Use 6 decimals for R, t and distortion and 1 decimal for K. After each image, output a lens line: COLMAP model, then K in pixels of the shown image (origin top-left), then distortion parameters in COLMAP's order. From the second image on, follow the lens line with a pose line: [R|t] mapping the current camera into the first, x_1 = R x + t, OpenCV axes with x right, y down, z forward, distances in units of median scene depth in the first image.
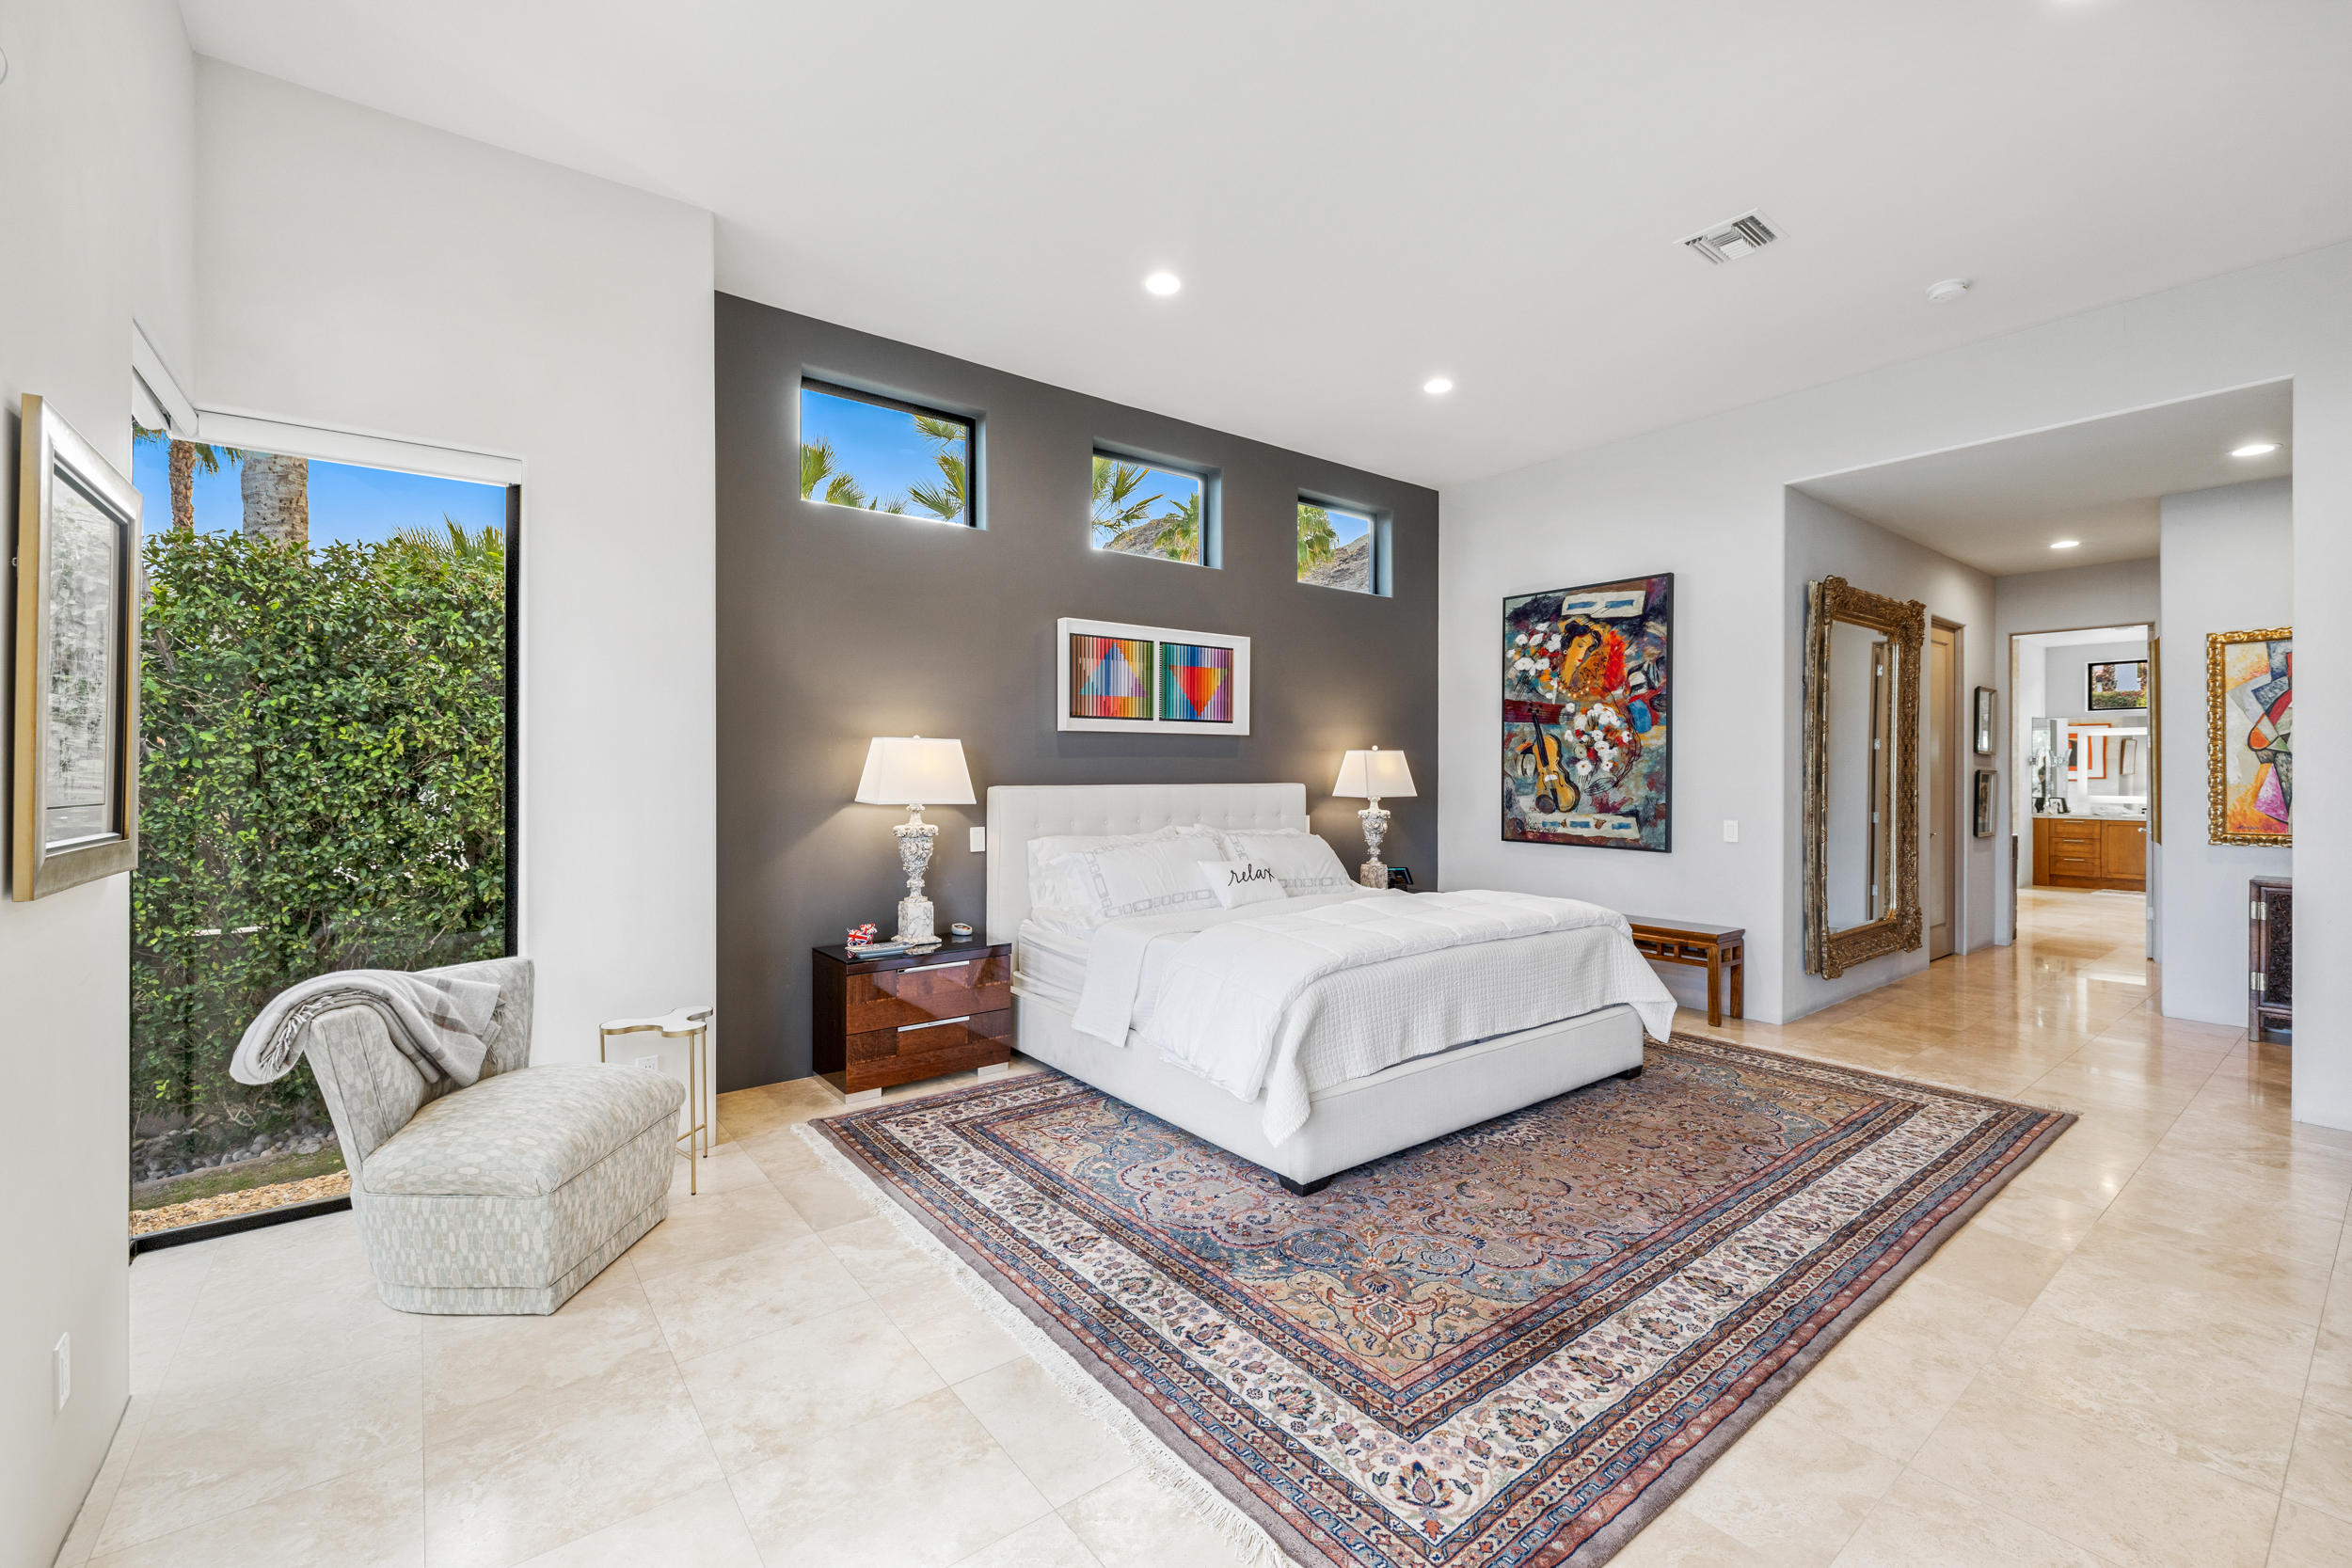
lens RADIAL K [[980.6, 0, 1179.5], [0, 980.6, 772.4], [0, 0, 1]] dist [-0.009369, -0.000684]
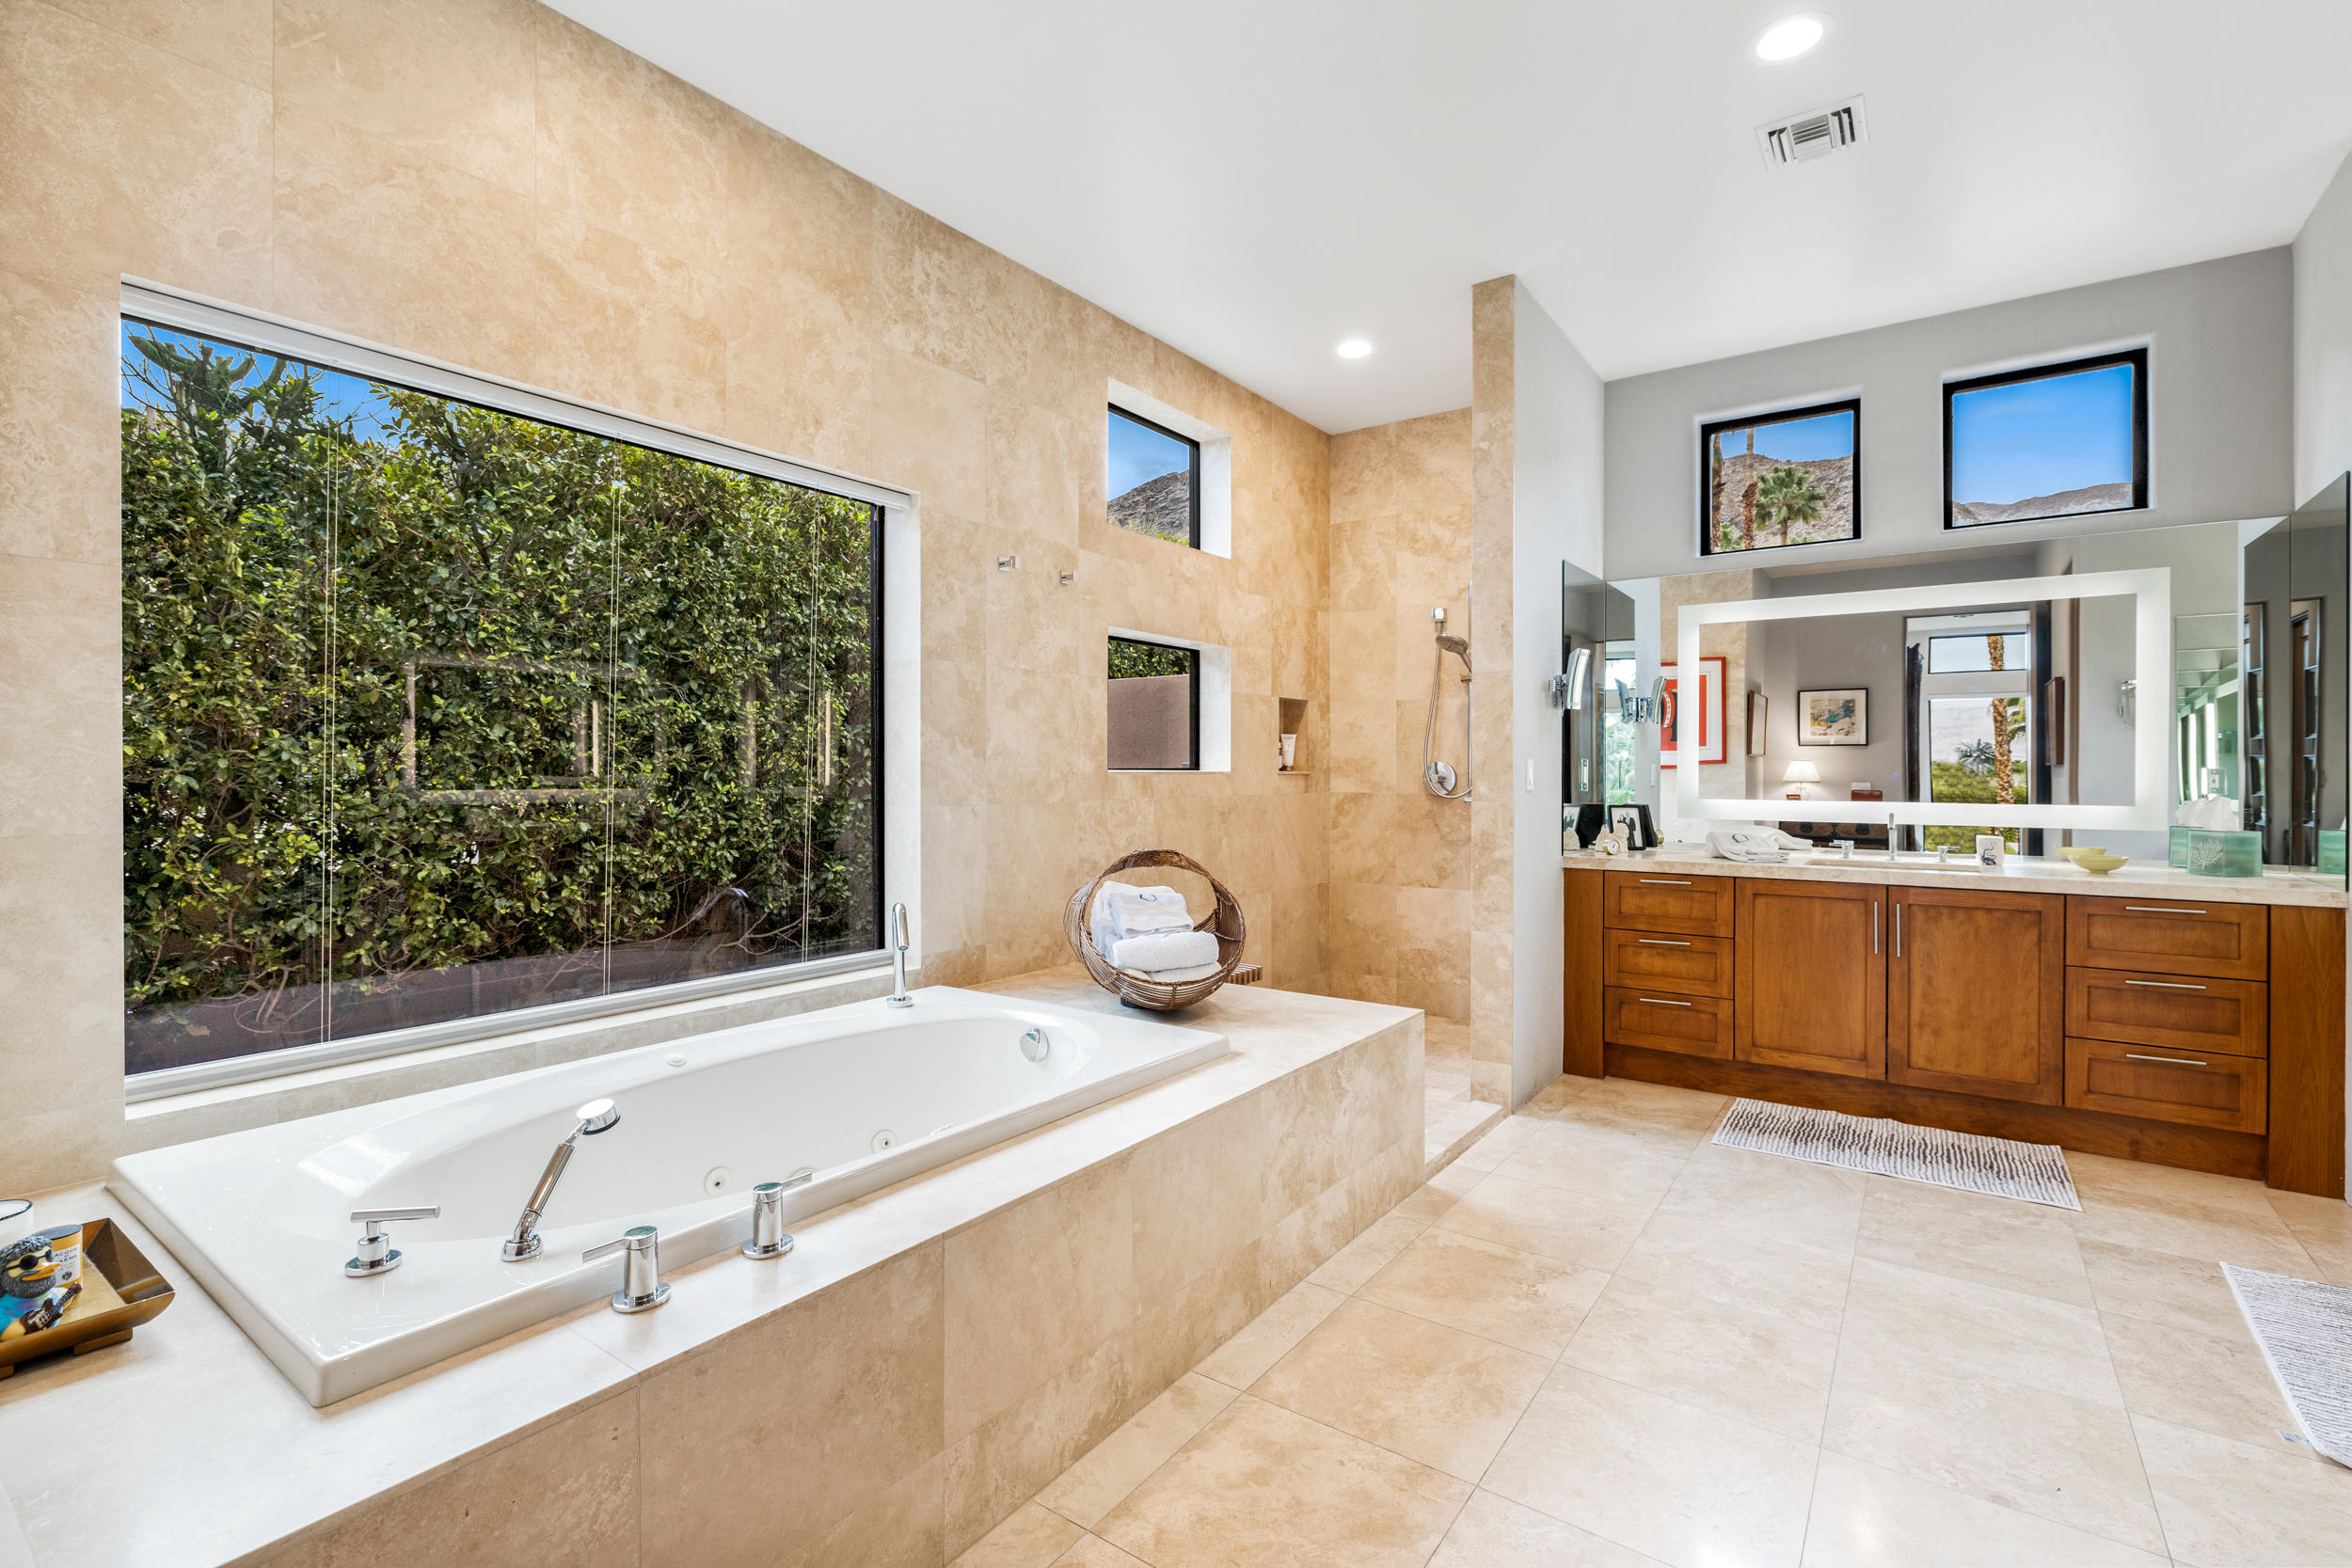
lens RADIAL K [[1060.9, 0, 1173.7], [0, 1060.9, 773.8], [0, 0, 1]] dist [-0.005061, 0.000873]
pose [[0.957223, -0.001908, 0.289345, 0.651577], [0.002918, 0.999991, -0.003058, 0.014780], [-0.289337, 0.003772, 0.957220, 0.698741]]
